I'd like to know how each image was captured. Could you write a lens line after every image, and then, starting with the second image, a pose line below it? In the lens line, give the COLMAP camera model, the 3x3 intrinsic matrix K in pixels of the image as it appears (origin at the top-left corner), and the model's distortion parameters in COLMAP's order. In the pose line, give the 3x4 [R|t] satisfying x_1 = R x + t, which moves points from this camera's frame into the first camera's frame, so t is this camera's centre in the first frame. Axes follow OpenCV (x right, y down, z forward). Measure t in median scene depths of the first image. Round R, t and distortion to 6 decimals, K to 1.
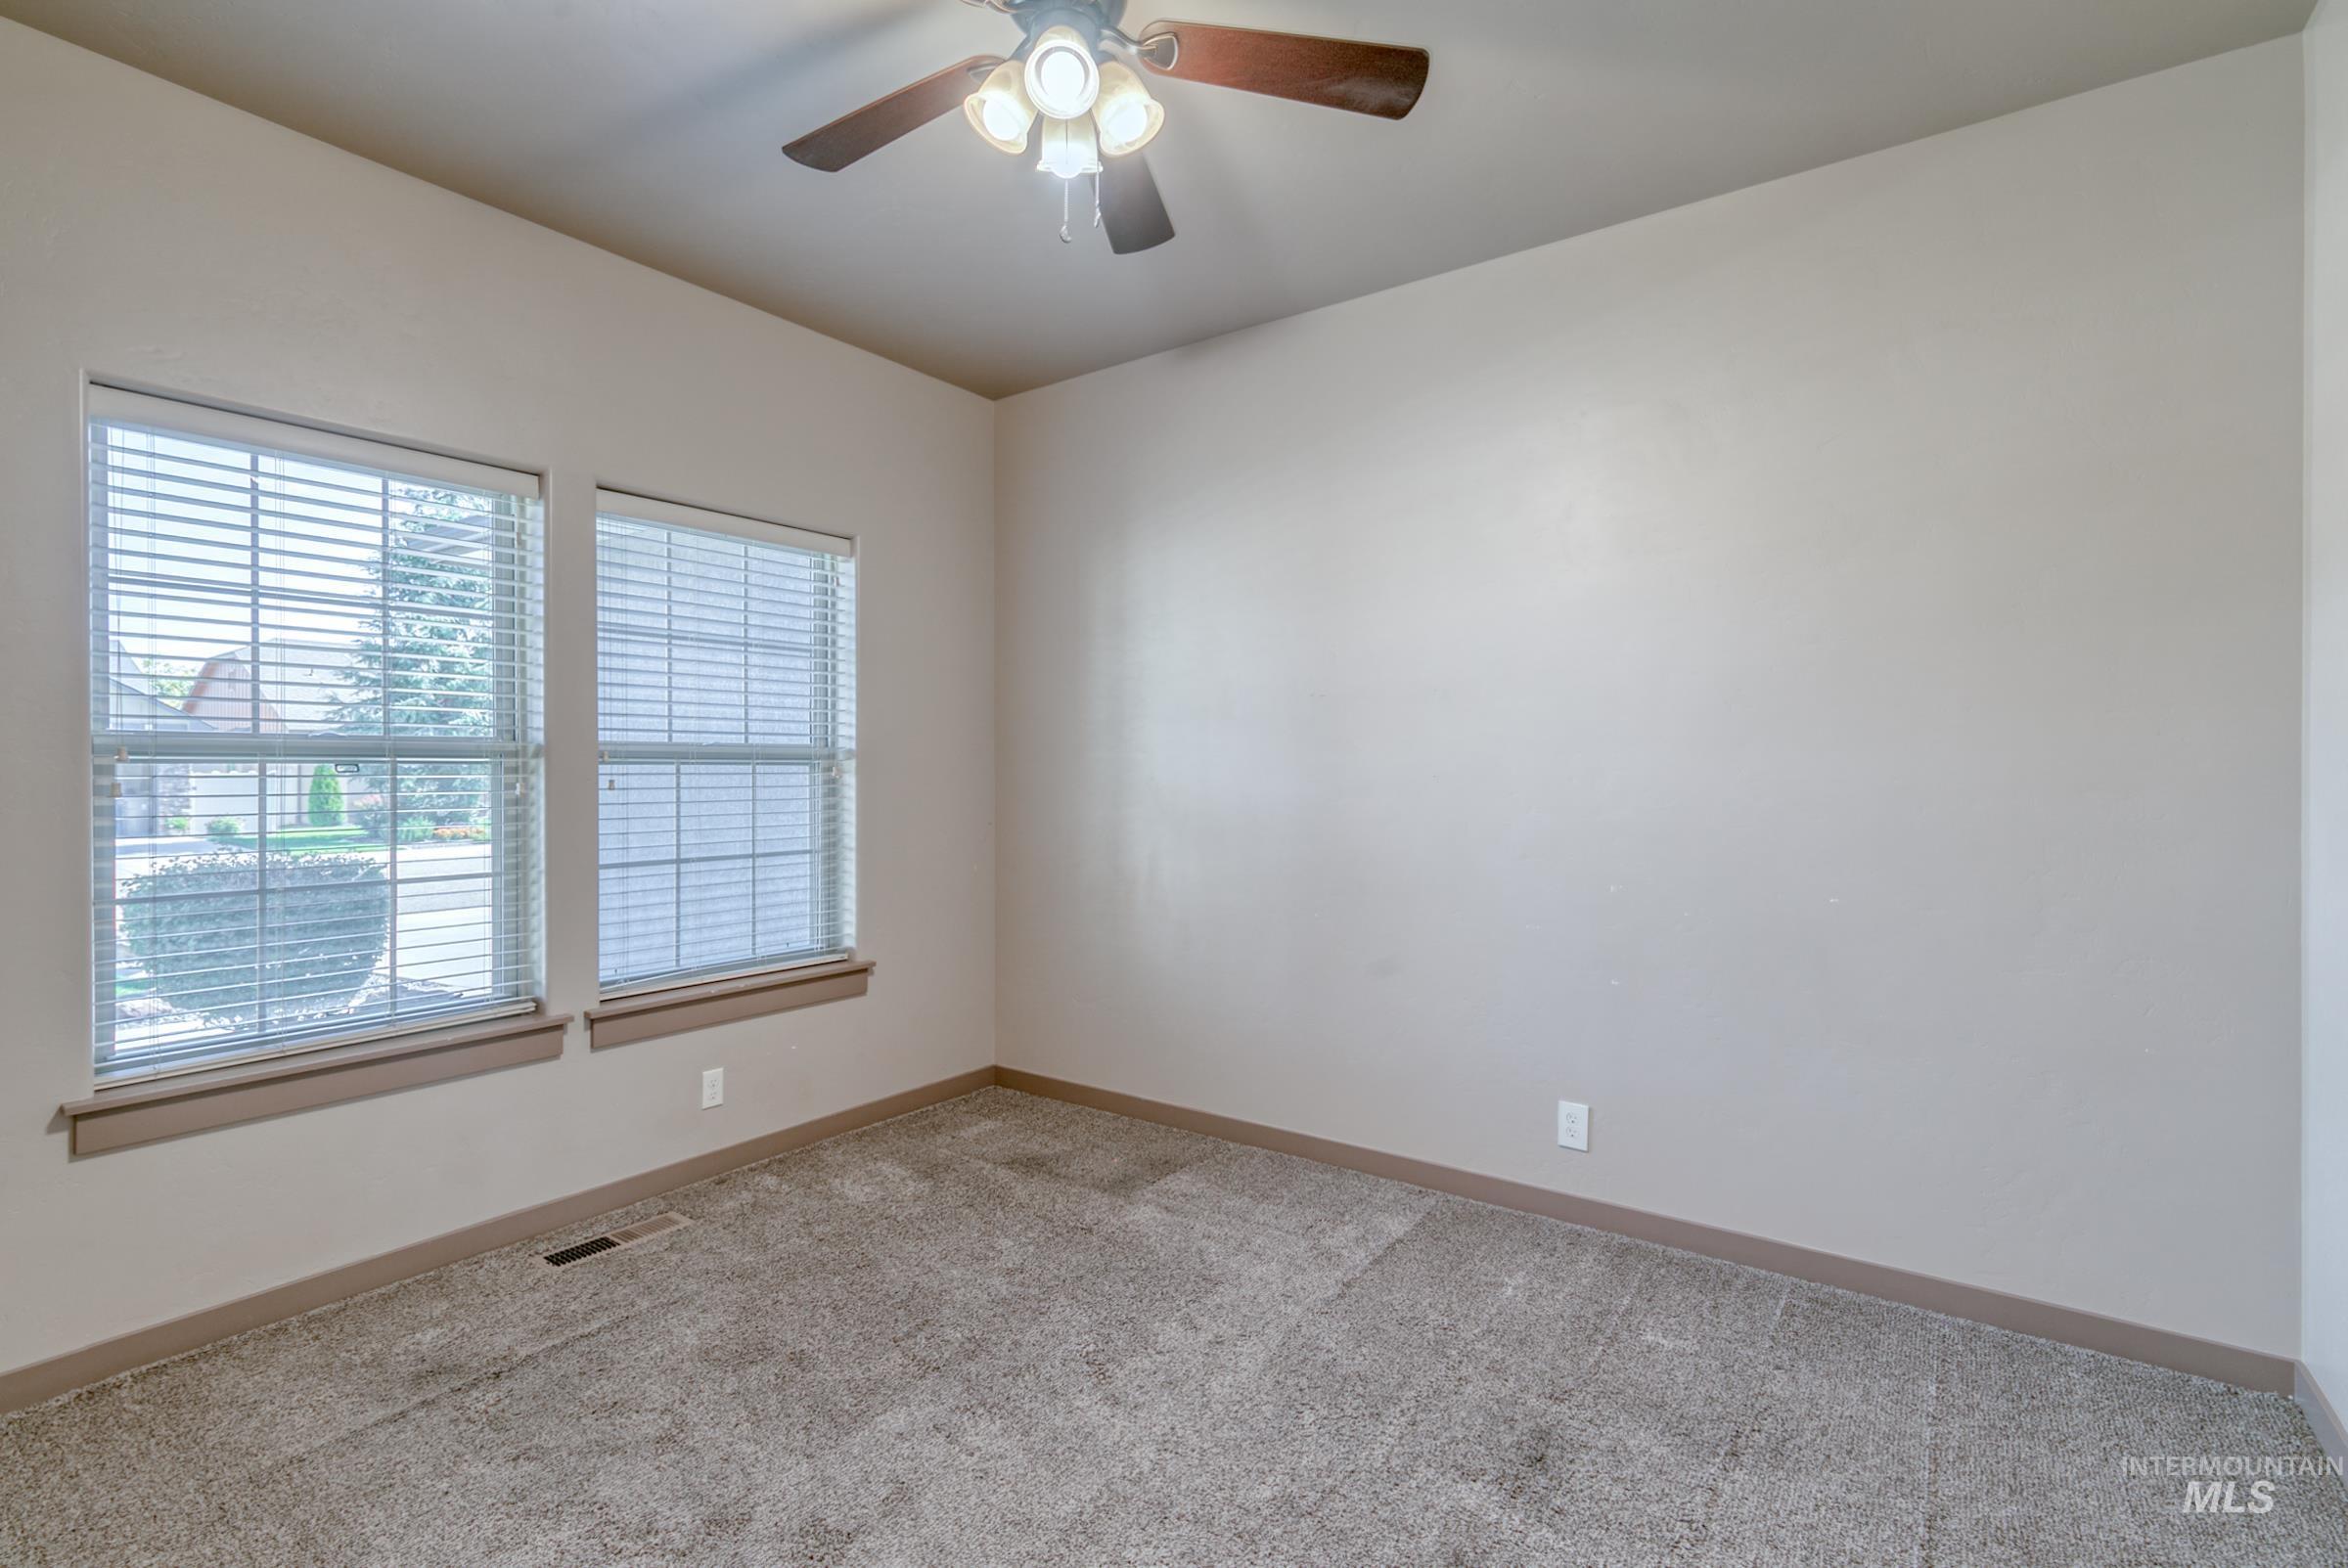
lens RADIAL K [[1066.8, 0, 1177.3], [0, 1066.8, 767.3], [0, 0, 1]] dist [0.007984, -0.001964]
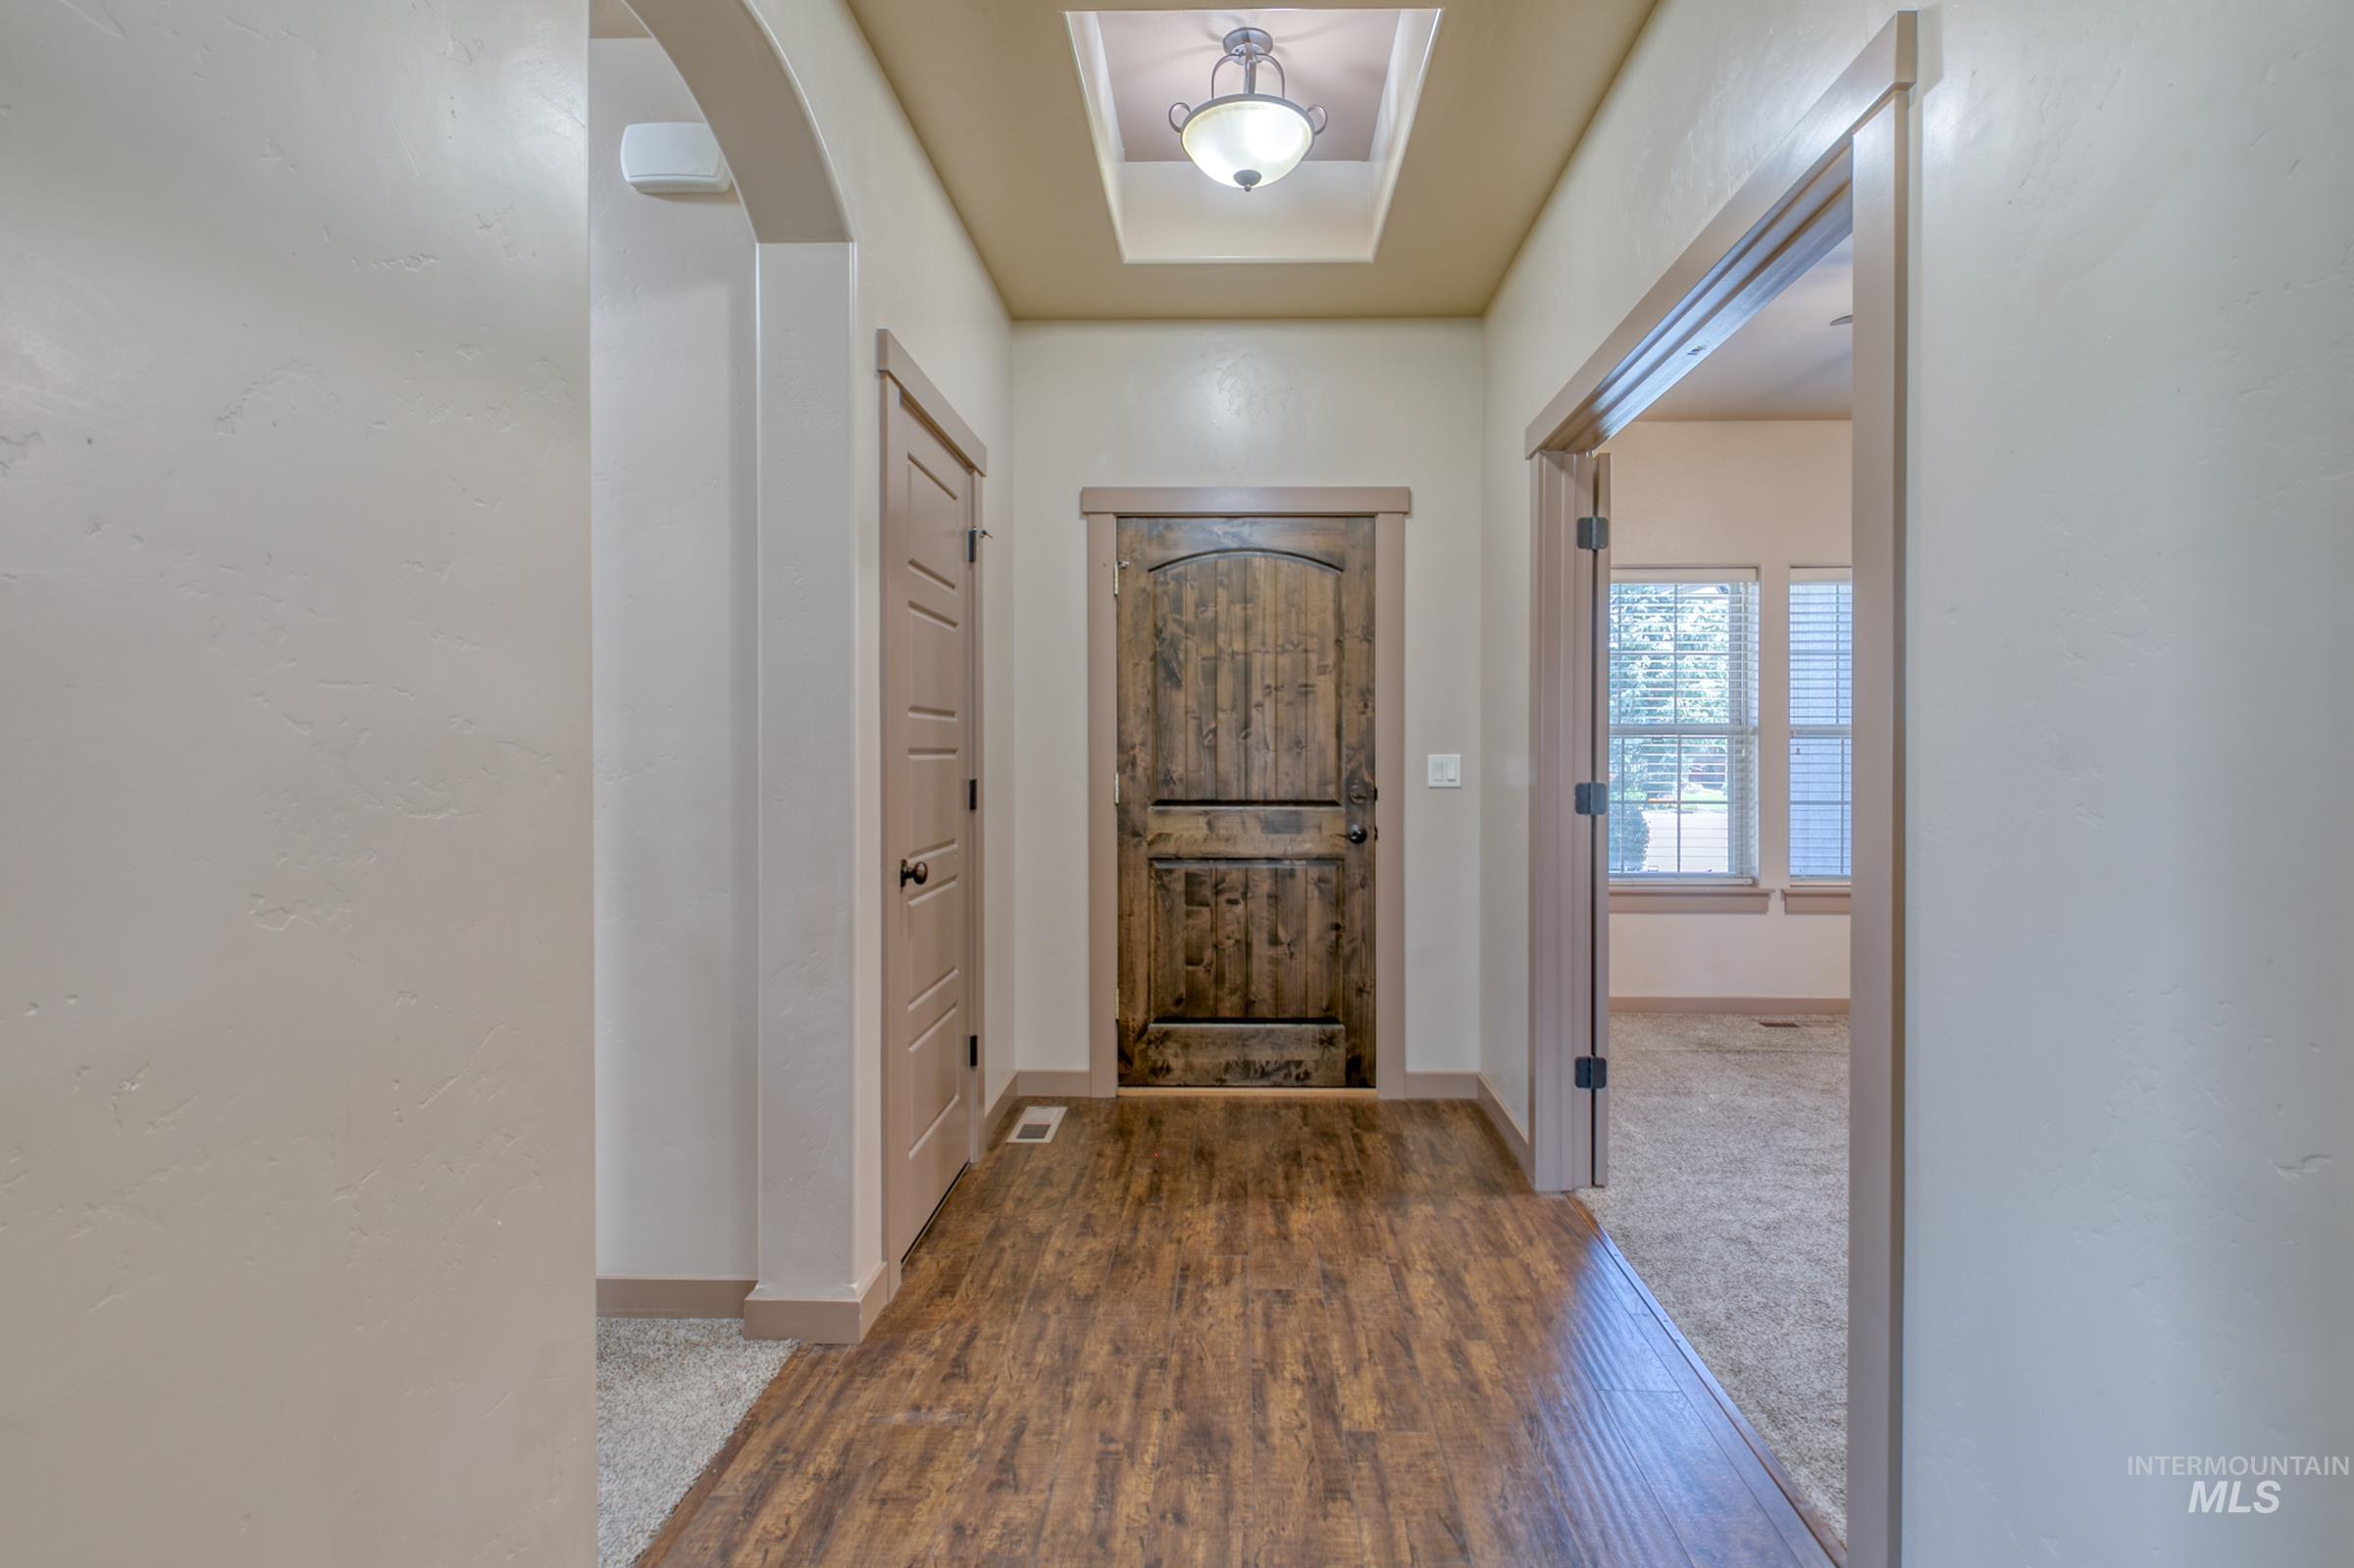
lens RADIAL K [[1069.5, 0, 1191.8], [0, 1069.5, 765.6], [0, 0, 1]] dist [0.007984, -0.001964]
pose [[0.545275, 0.009451, -0.838204, 0.334347], [0.001074, 0.999928, 0.011973, 0.018423], [0.838257, -0.007429, 0.545225, -0.662275]]
